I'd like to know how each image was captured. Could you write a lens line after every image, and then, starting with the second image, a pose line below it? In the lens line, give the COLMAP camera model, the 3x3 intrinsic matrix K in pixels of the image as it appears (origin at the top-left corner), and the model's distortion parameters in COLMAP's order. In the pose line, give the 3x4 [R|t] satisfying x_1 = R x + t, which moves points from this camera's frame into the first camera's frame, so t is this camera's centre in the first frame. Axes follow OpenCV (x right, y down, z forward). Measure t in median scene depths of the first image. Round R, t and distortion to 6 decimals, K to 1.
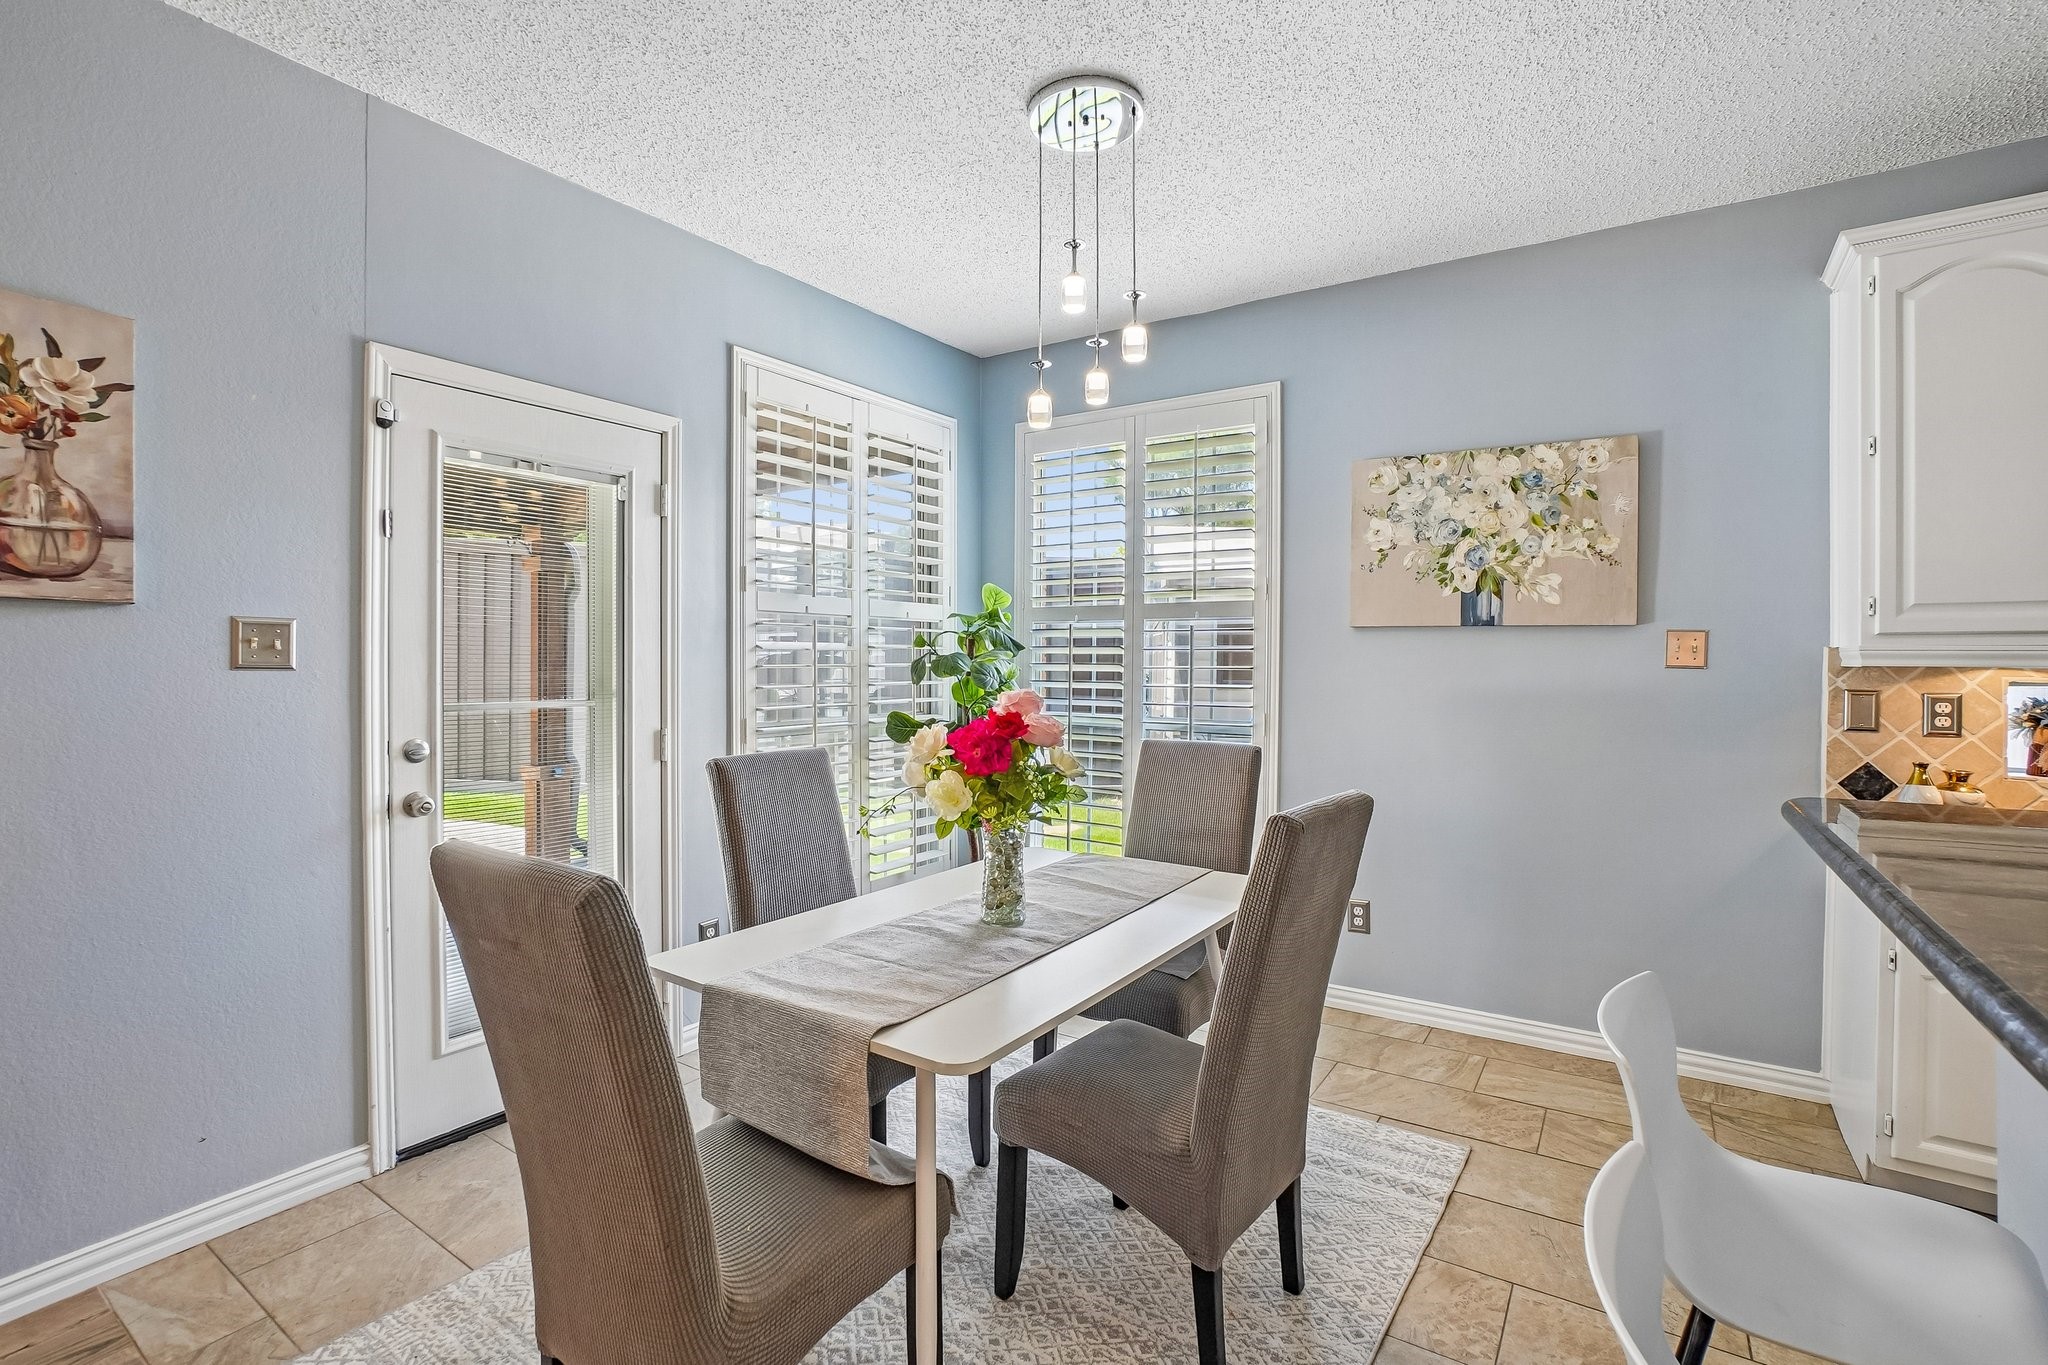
lens RADIAL K [[934.8, 0, 1019.7], [0, 934.8, 677.4], [0, 0, 1]] dist [-0.057931, 0.017608]
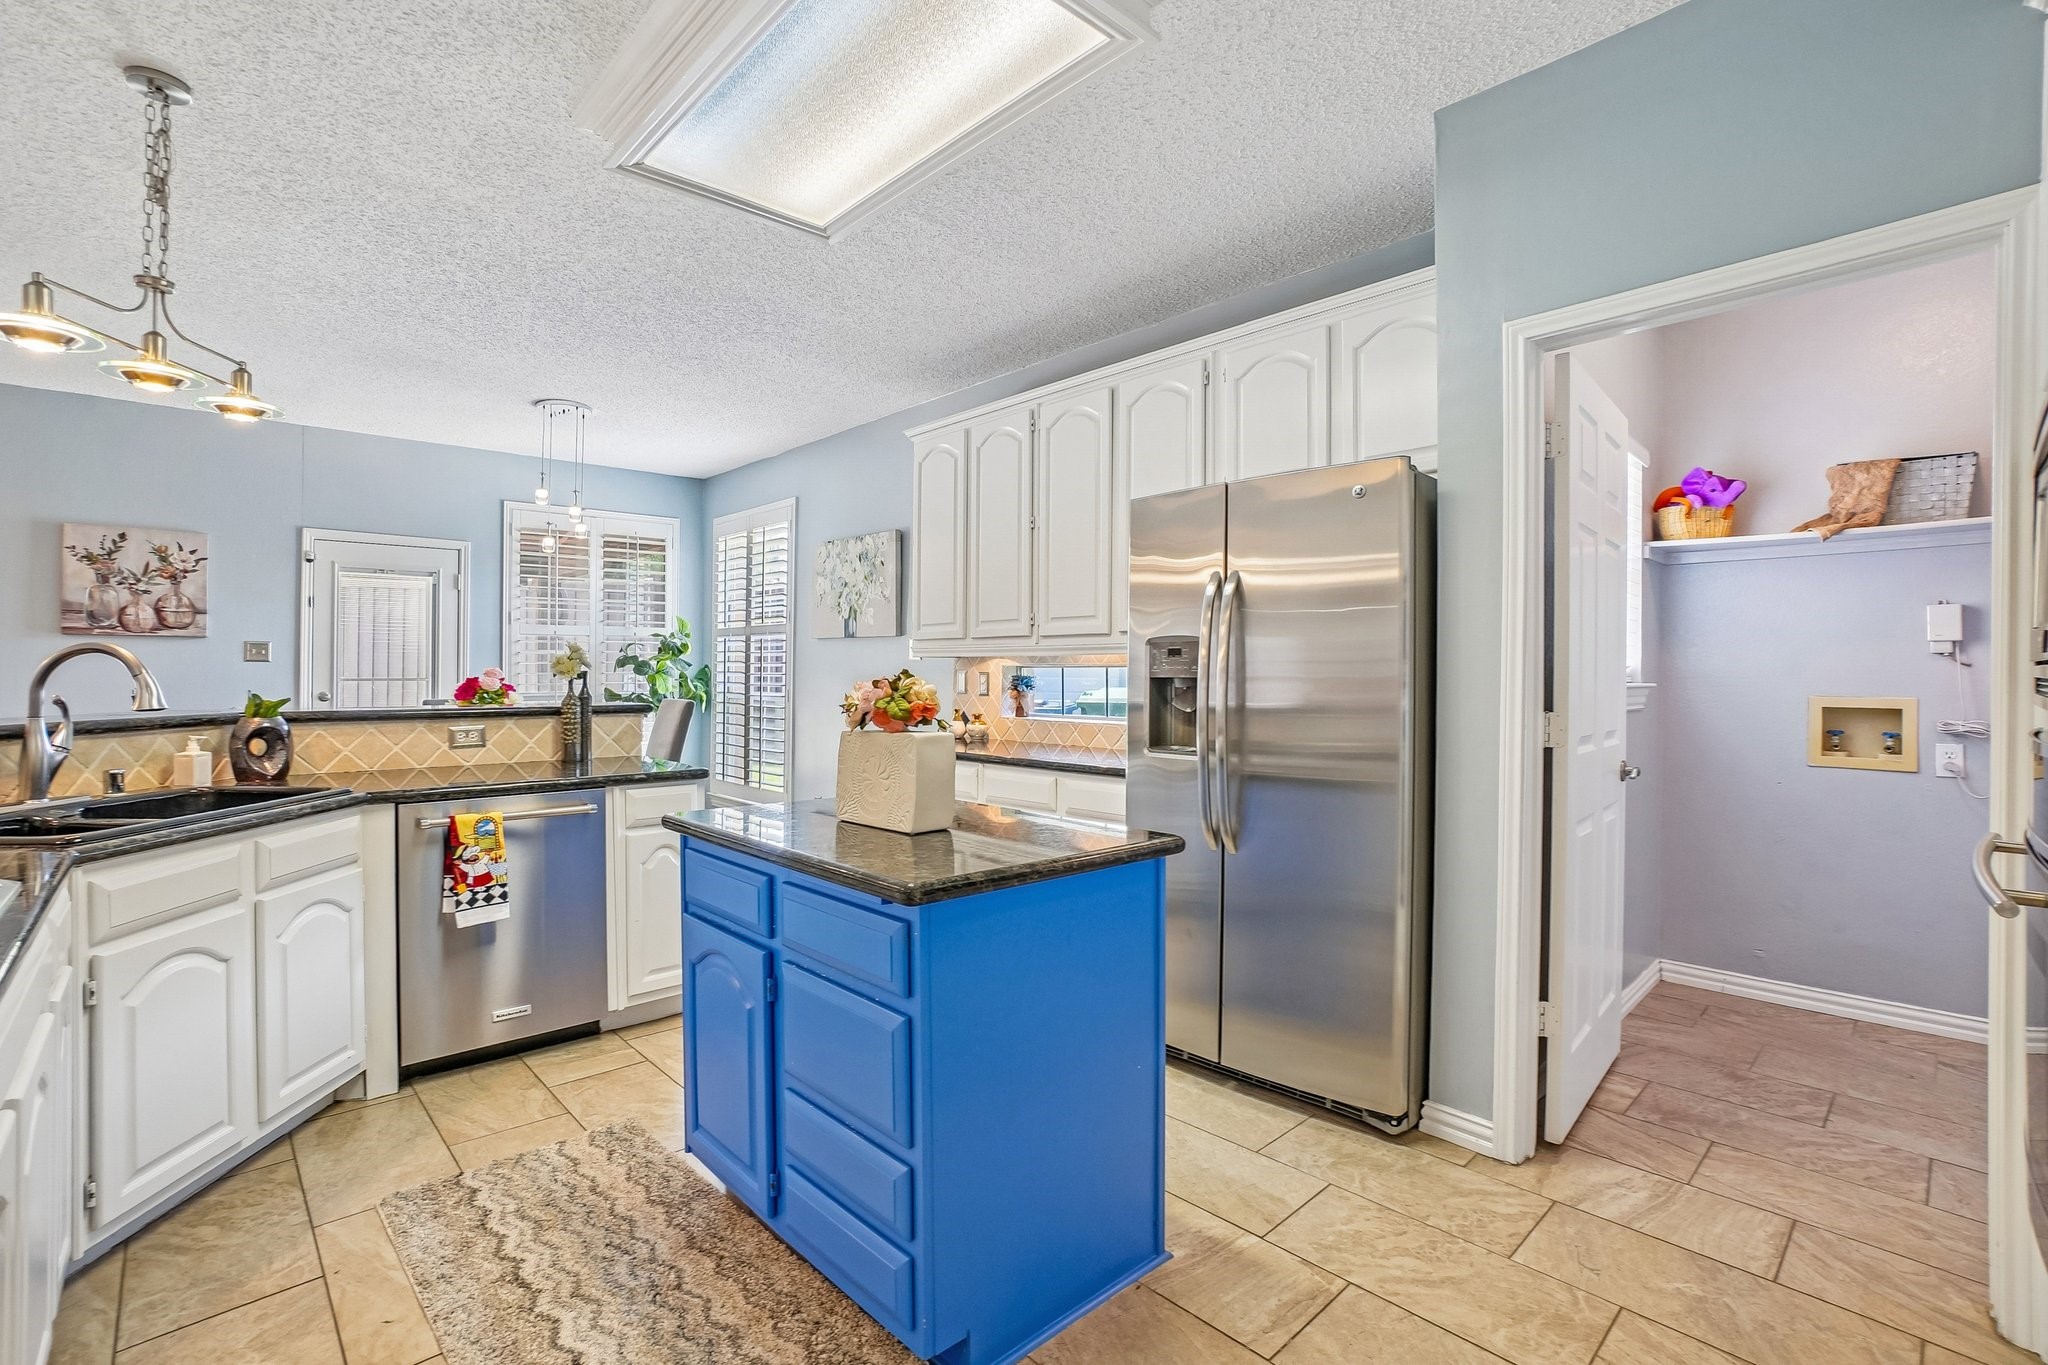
lens RADIAL K [[934.8, 0, 1027.5], [0, 934.8, 675.3], [0, 0, 1]] dist [-0.057931, 0.017608]
pose [[0.975107, -0.001893, -0.221726, 1.270810], [-0.001047, 0.999913, -0.013142, 0.042053], [0.221732, 0.013047, 0.975020, -0.693468]]
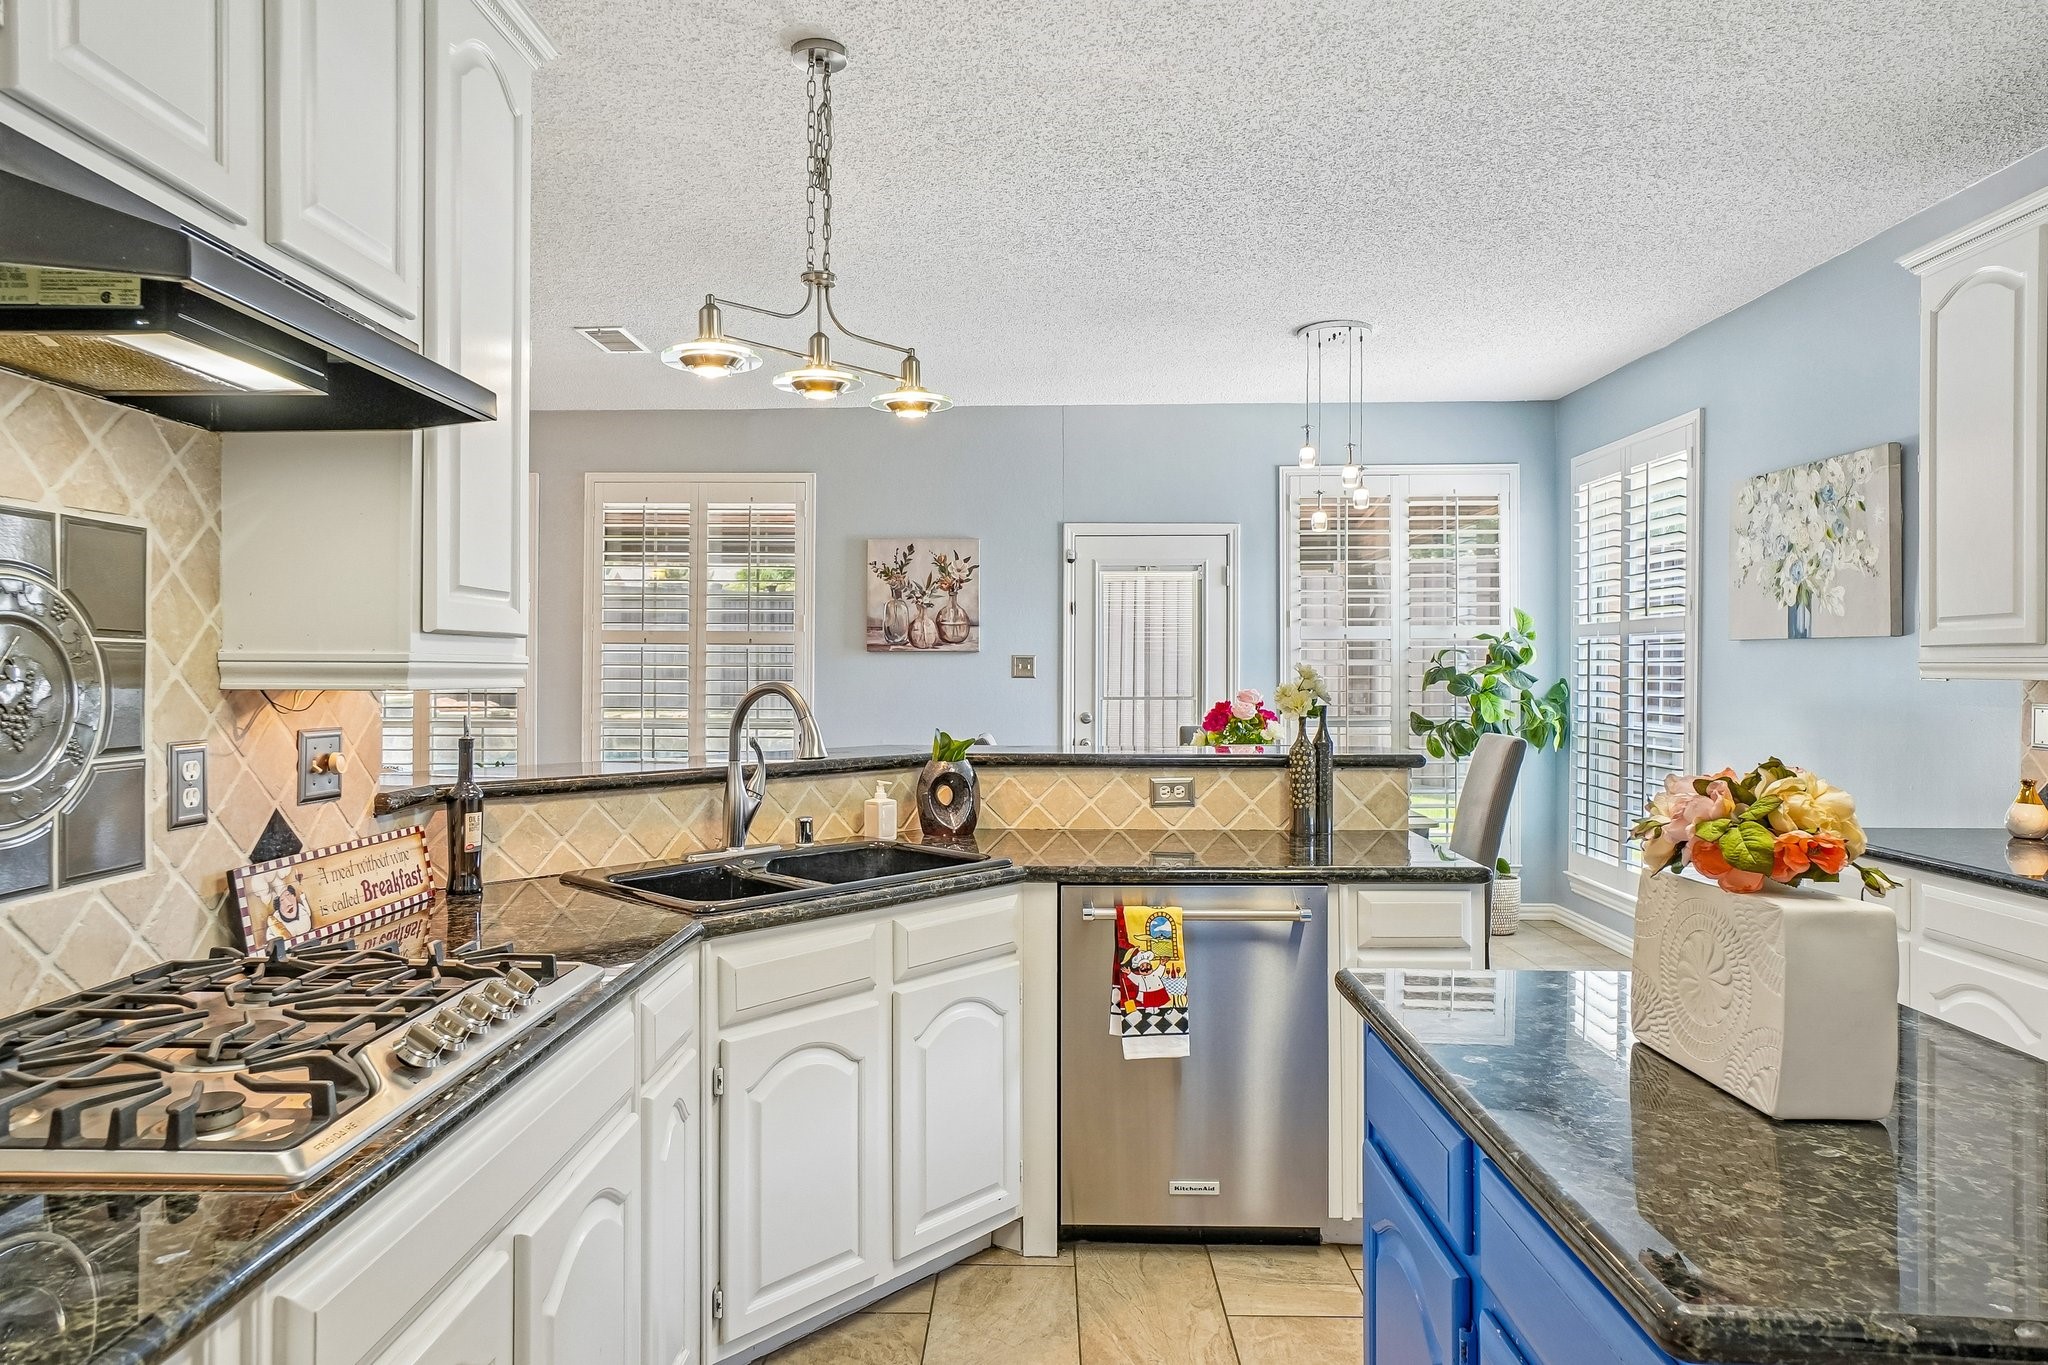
lens RADIAL K [[1268.3, 0, 991.7], [0, 1268.3, 669.1], [0, 0, 1]] dist [-0.011468, 0.008170]
pose [[0.524649, -0.004150, -0.851309, 1.264501], [-0.012268, 0.999847, -0.012434, 0.006786], [0.851230, 0.016968, 0.524518, -0.512924]]
